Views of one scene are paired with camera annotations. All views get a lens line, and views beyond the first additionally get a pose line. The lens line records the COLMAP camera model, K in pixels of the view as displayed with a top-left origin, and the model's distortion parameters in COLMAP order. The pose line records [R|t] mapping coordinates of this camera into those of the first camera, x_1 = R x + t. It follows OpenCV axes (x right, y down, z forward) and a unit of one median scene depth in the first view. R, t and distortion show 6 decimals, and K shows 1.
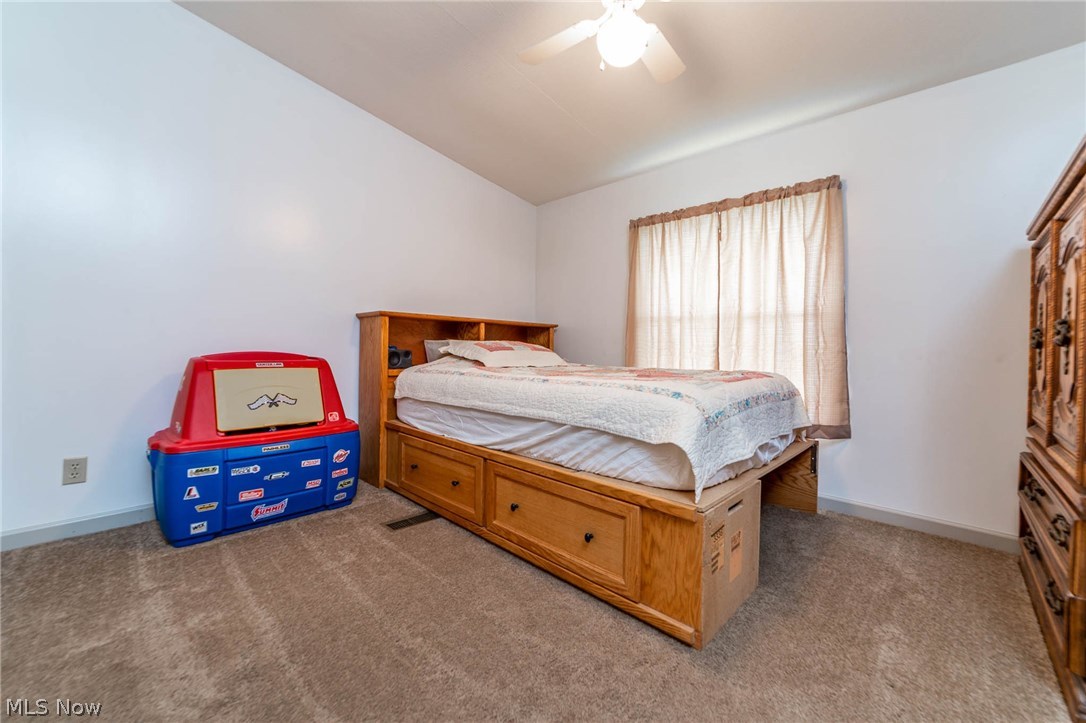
lens RADIAL K [[439.0, 0, 530.3], [0, 439.0, 348.9], [0, 0, 1]] dist [-0.001077, -0.000107]
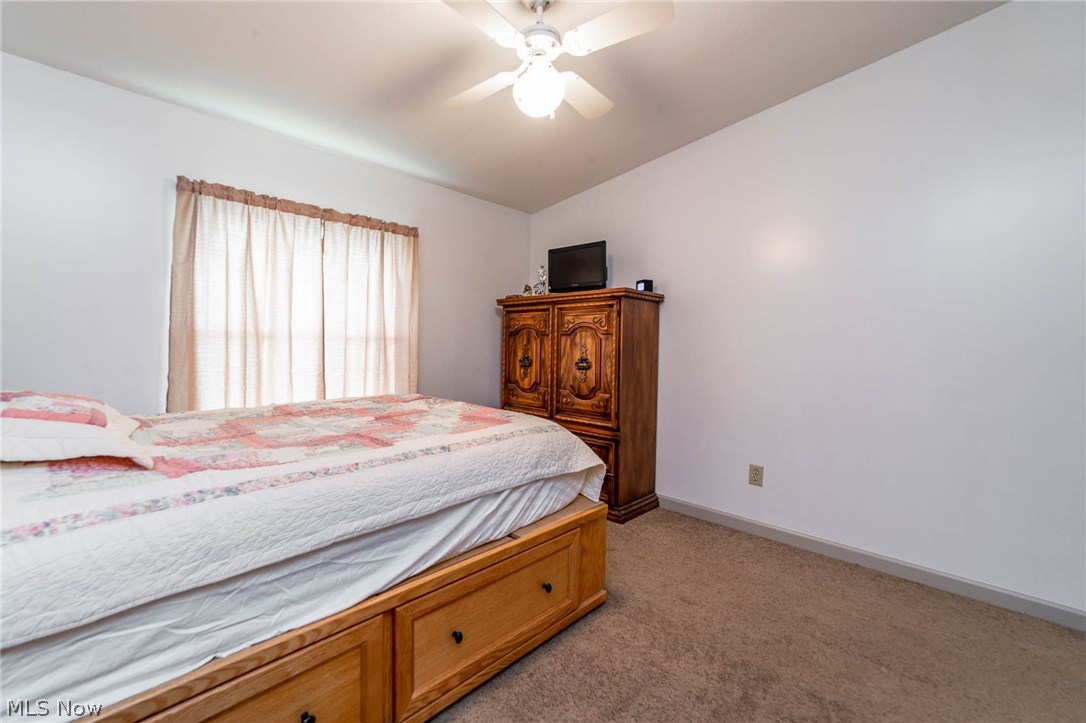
lens RADIAL K [[439.0, 0, 530.3], [0, 439.0, 348.9], [0, 0, 1]] dist [-0.001077, -0.000107]
pose [[0.007532, -0.030373, 0.999510, -0.541889], [-0.009789, 0.999488, 0.030446, -0.093190], [-0.999924, -0.010013, 0.007231, 0.657609]]
